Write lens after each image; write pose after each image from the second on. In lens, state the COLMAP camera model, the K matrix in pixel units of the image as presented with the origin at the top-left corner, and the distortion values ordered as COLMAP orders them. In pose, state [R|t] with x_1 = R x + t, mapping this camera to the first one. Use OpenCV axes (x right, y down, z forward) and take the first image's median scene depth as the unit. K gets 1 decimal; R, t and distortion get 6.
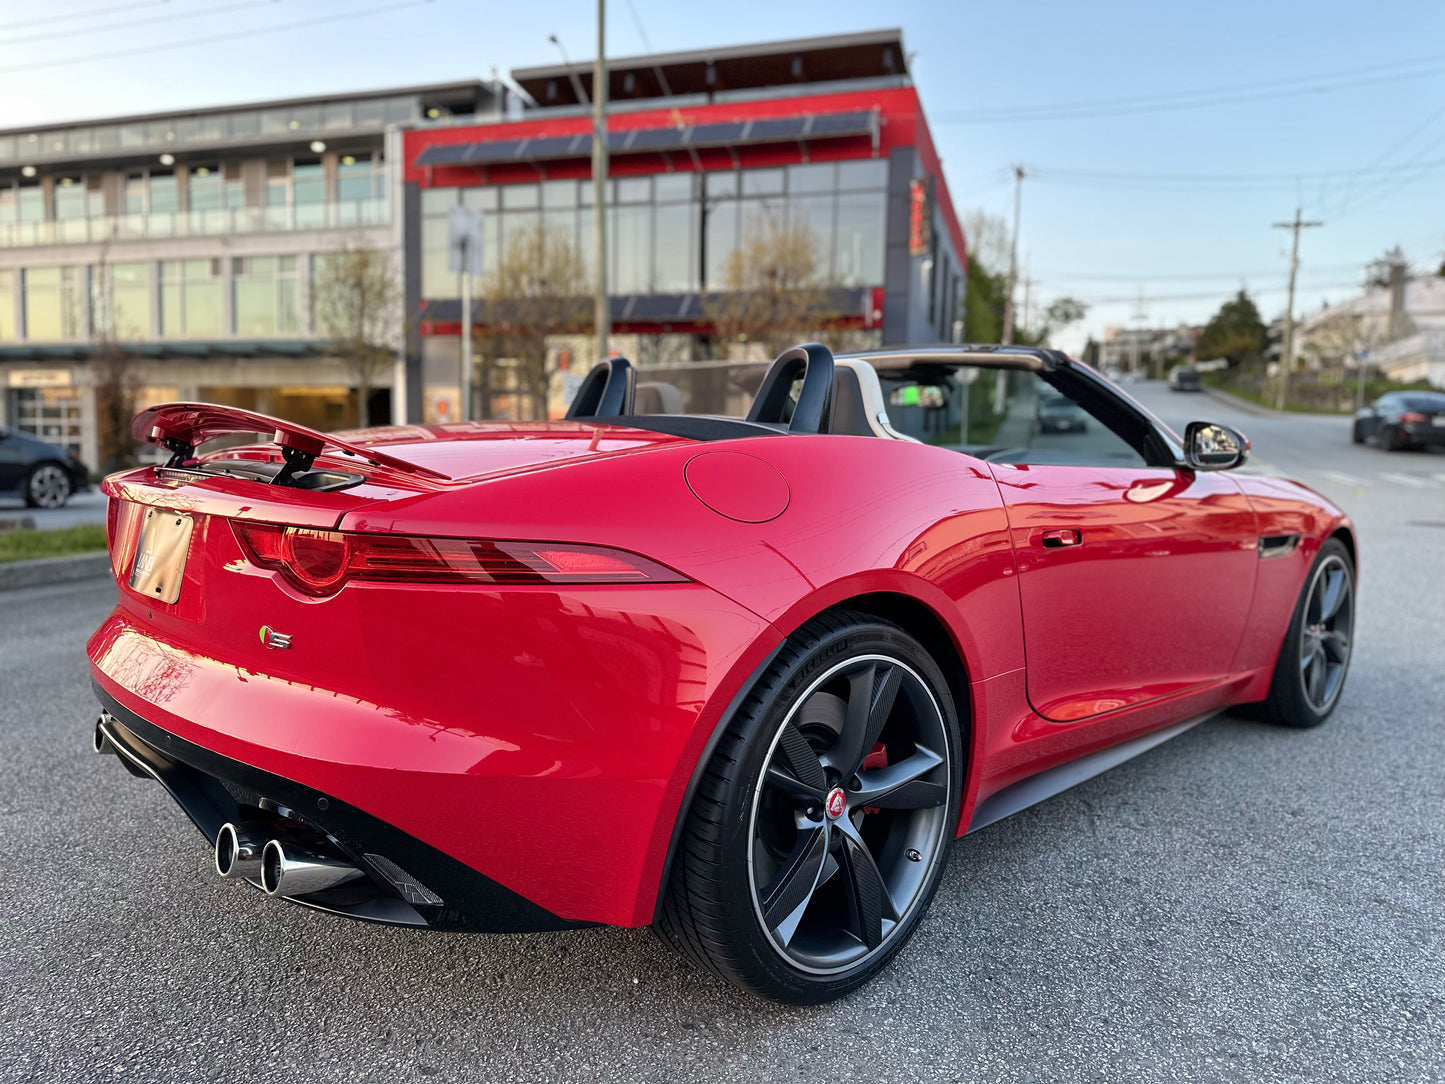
lens RADIAL K [[1042.9, 0, 722.5], [0, 1042.9, 542.0], [0, 0, 1]] dist [-0.009451, -0.008103]
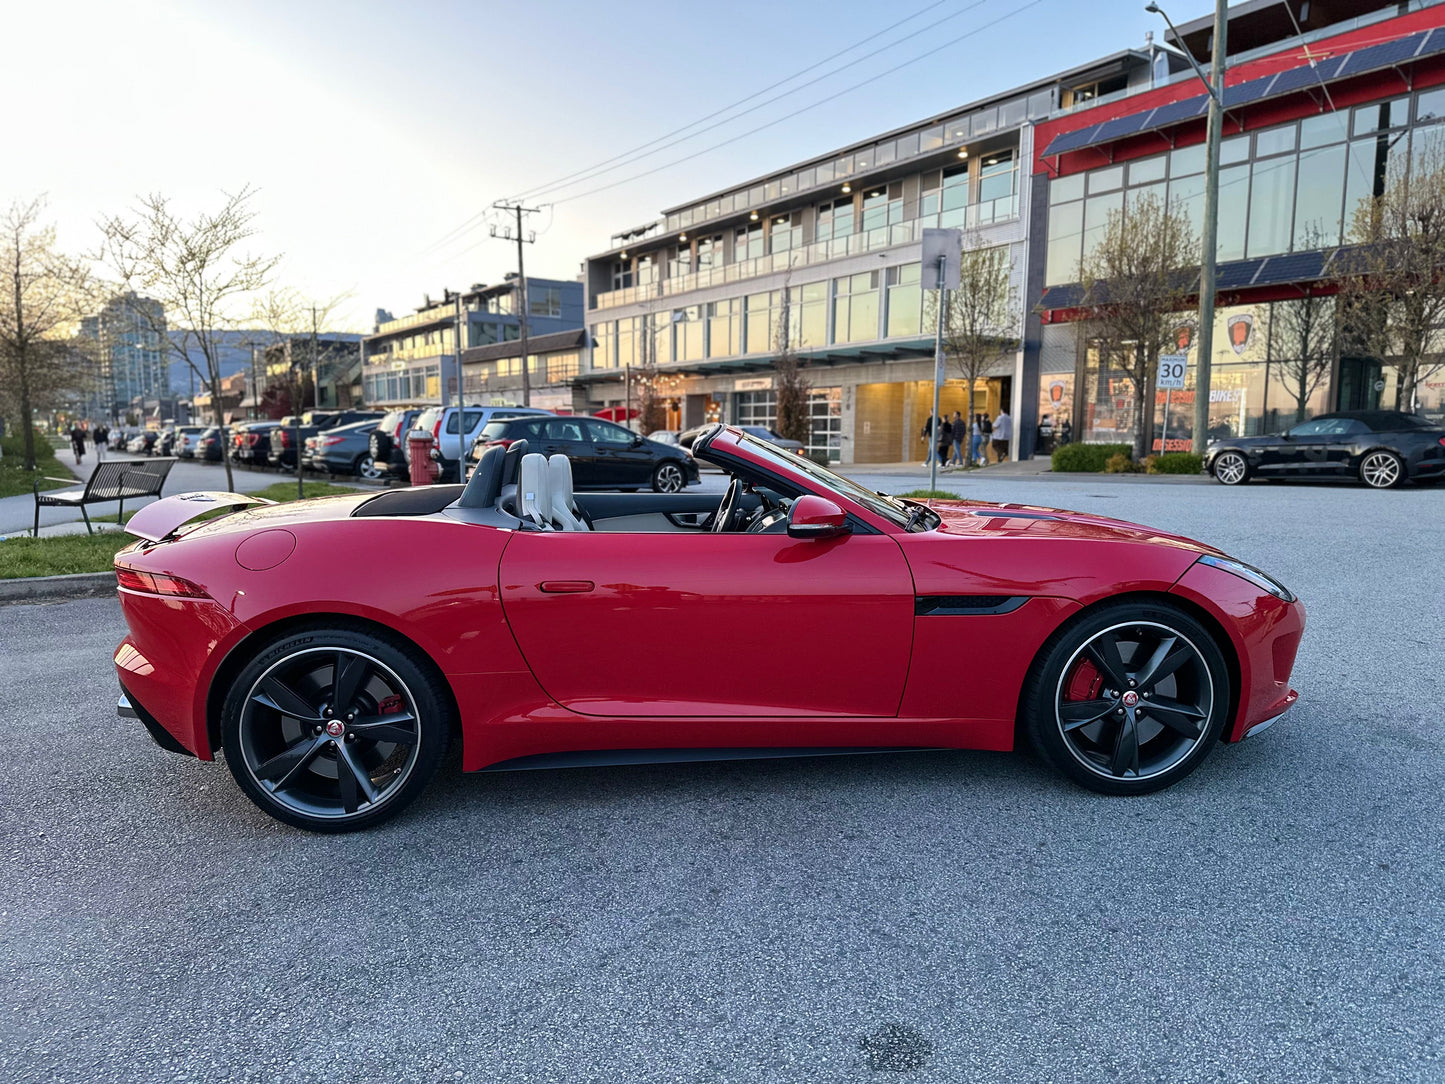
lens RADIAL K [[1010.4, 0, 724.7], [0, 1010.4, 612.1], [0, 0, 1]] dist [-0.046193, -0.005581]
pose [[0.770820, 0.084516, -0.631422, 0.121166], [-0.022205, 0.994123, 0.105957, -0.010232], [0.636666, -0.067653, 0.768166, 0.008874]]
